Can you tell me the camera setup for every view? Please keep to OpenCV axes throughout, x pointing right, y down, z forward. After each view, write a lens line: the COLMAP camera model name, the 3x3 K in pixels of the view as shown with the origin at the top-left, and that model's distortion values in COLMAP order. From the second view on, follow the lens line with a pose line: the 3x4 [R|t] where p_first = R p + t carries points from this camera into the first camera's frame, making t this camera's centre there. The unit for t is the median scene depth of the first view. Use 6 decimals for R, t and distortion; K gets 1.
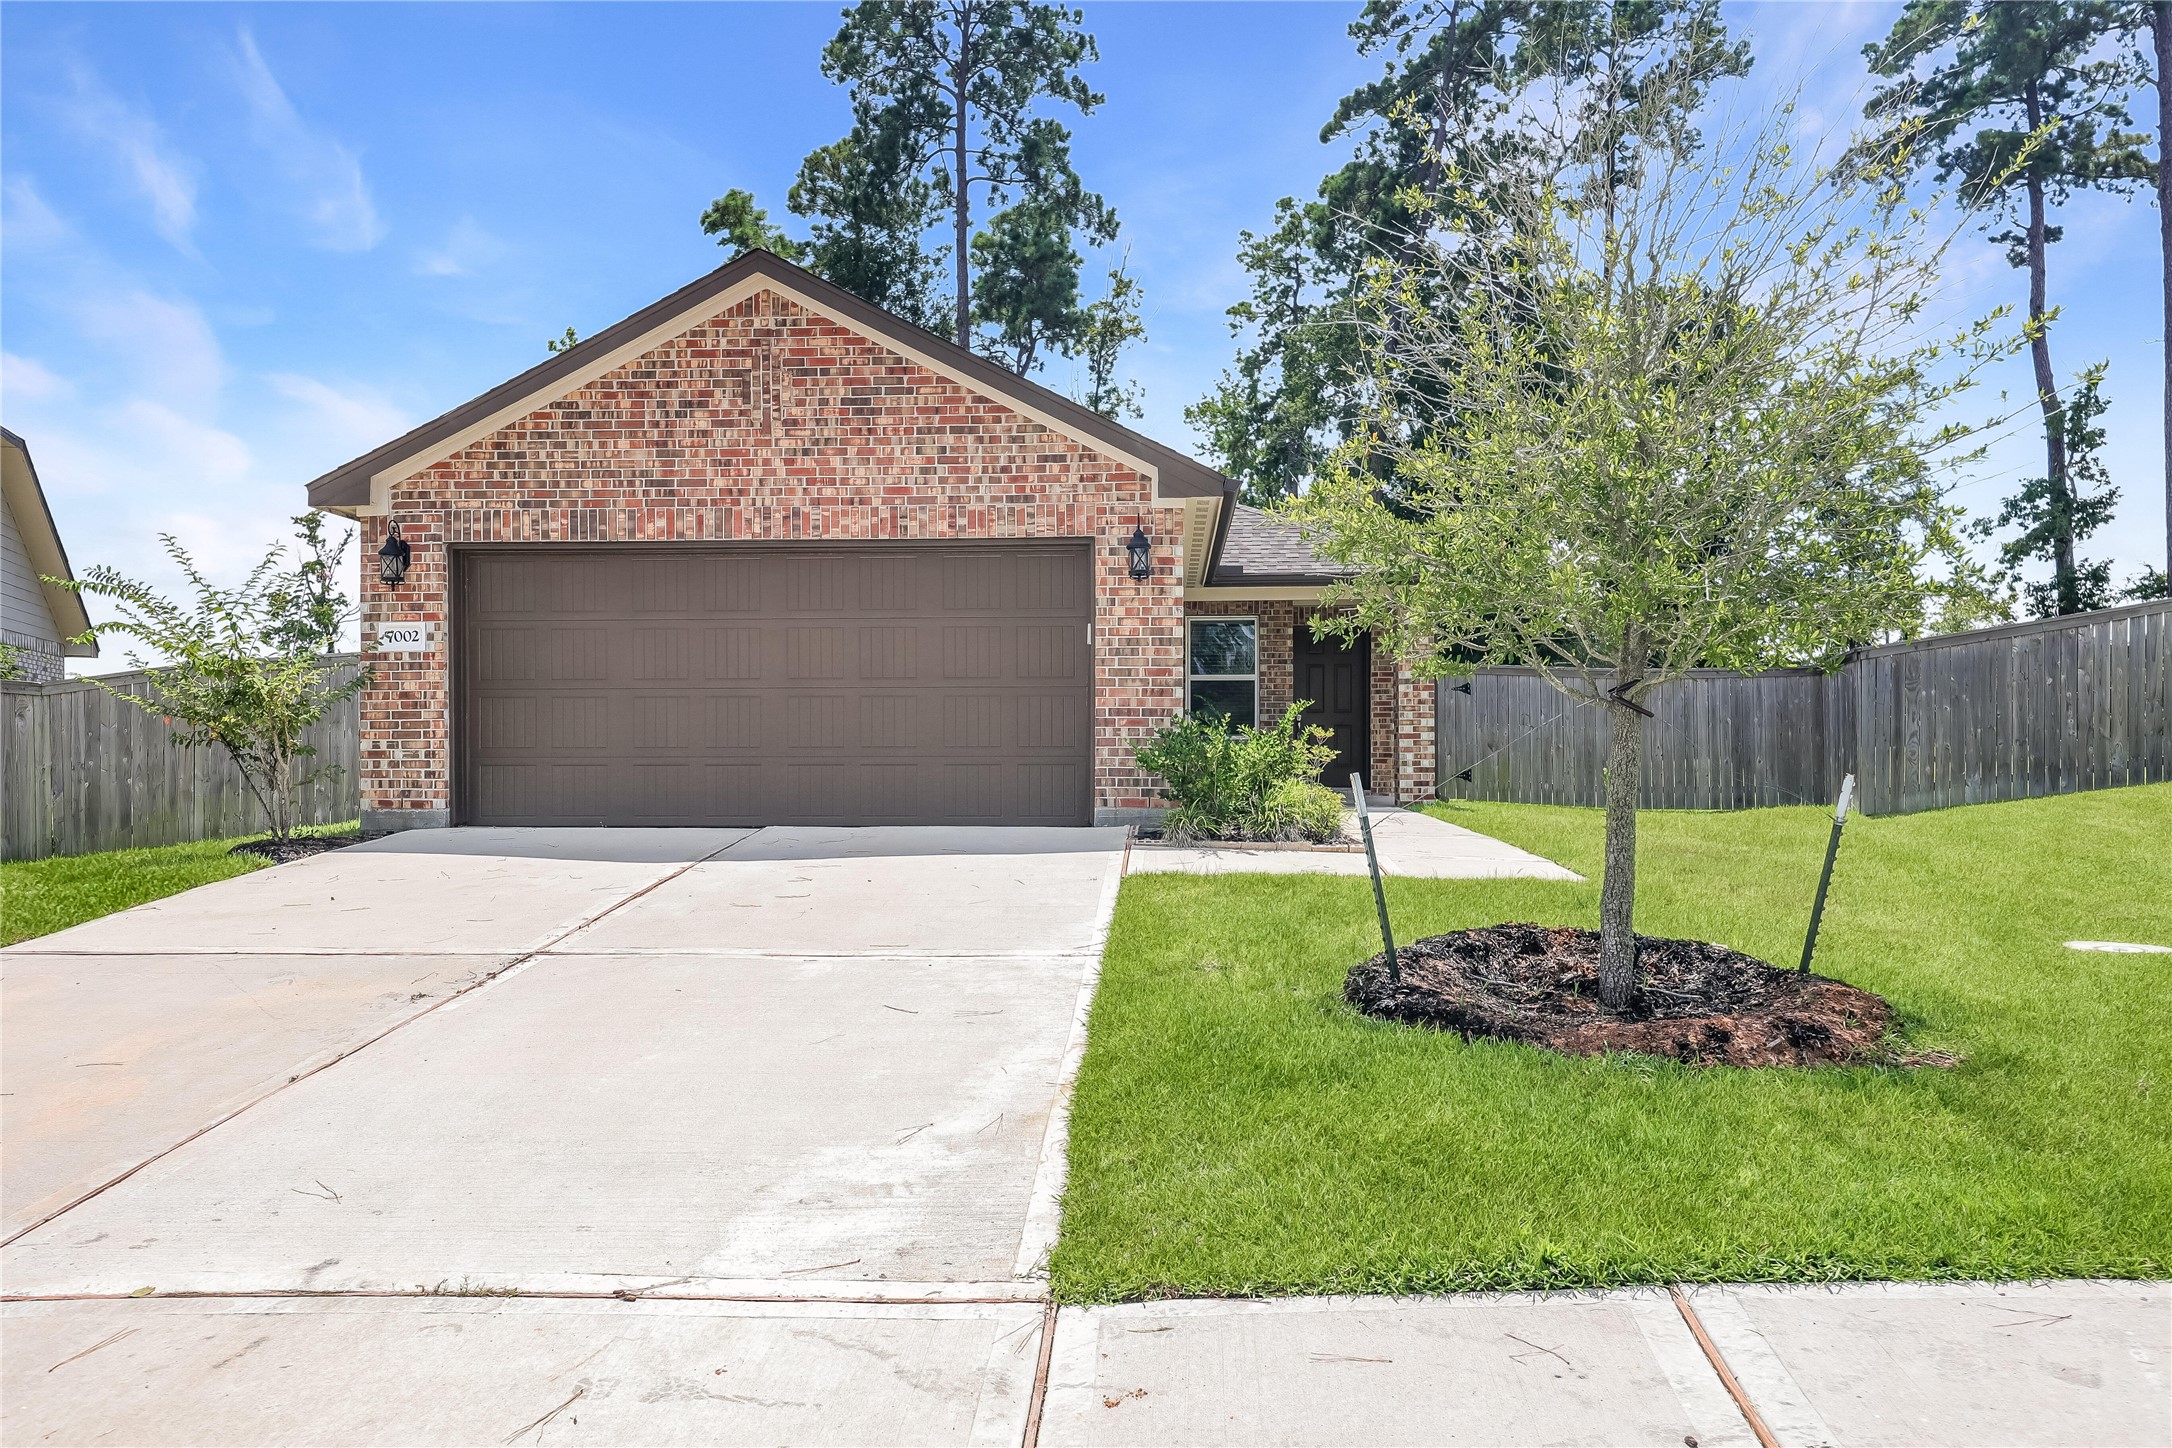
lens RADIAL K [[1431.5, 0, 1082.3], [0, 1431.5, 731.0], [0, 0, 1]] dist [-0.011231, 0.001222]
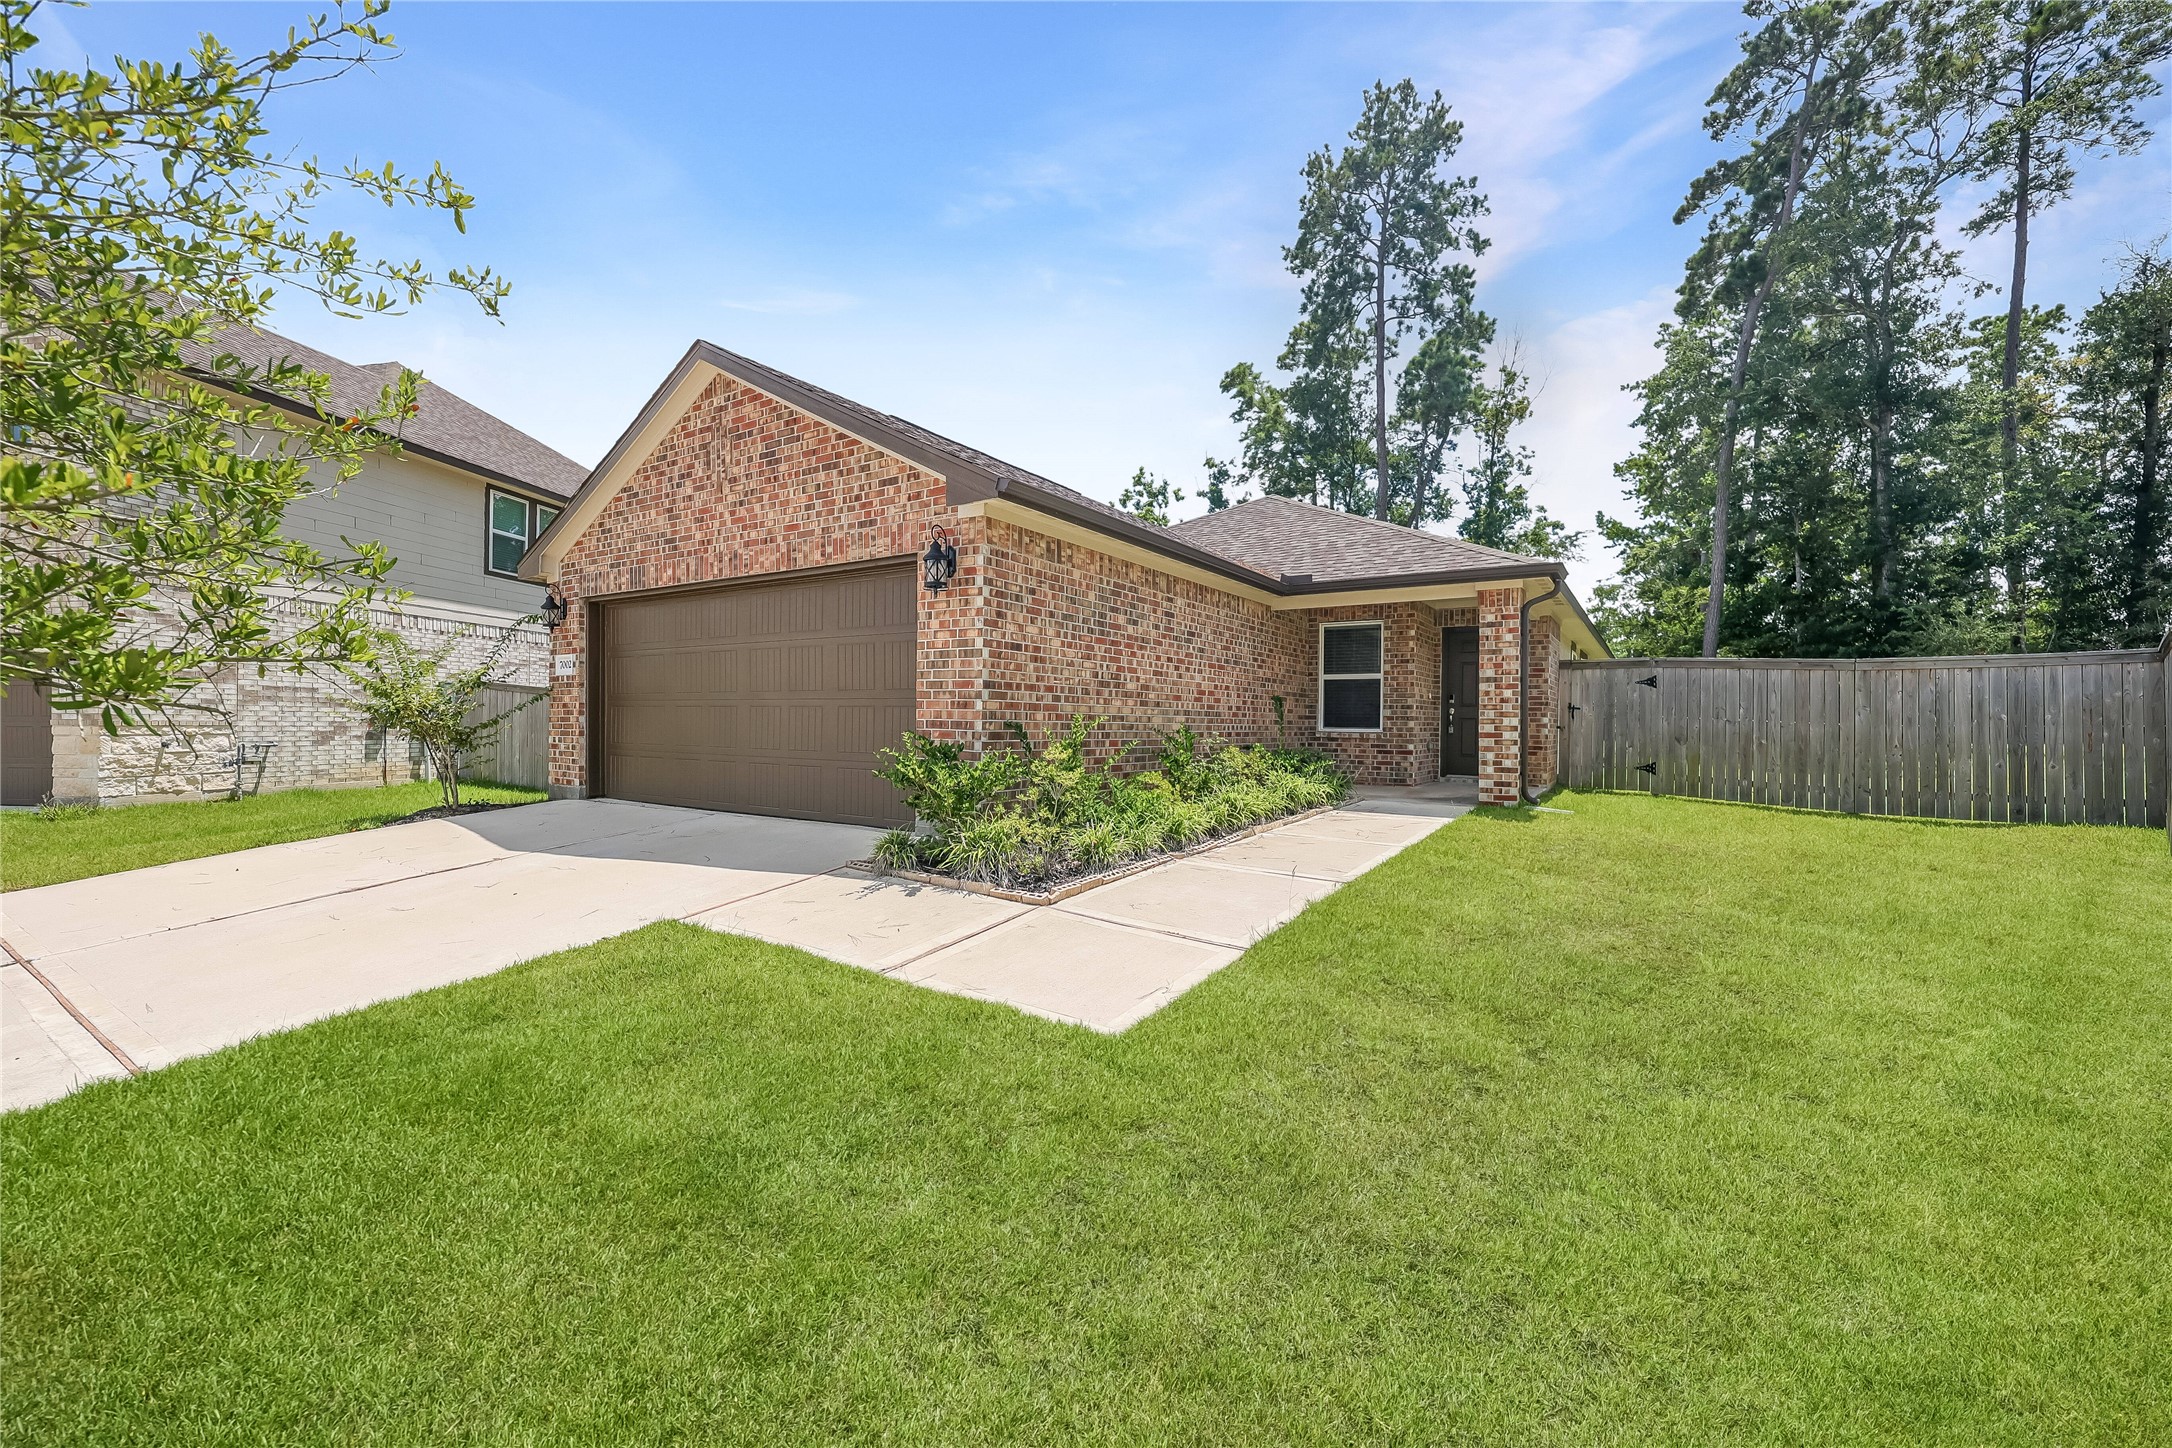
lens RADIAL K [[853.4, 0, 1088.5], [0, 853.4, 711.5], [0, 0, 1]] dist [-0.004903, -0.000081]
pose [[0.866662, 0.005552, -0.498865, 0.413765], [-0.000046, 0.999939, 0.011048, -0.028329], [0.498896, -0.009552, 0.866609, 0.521197]]
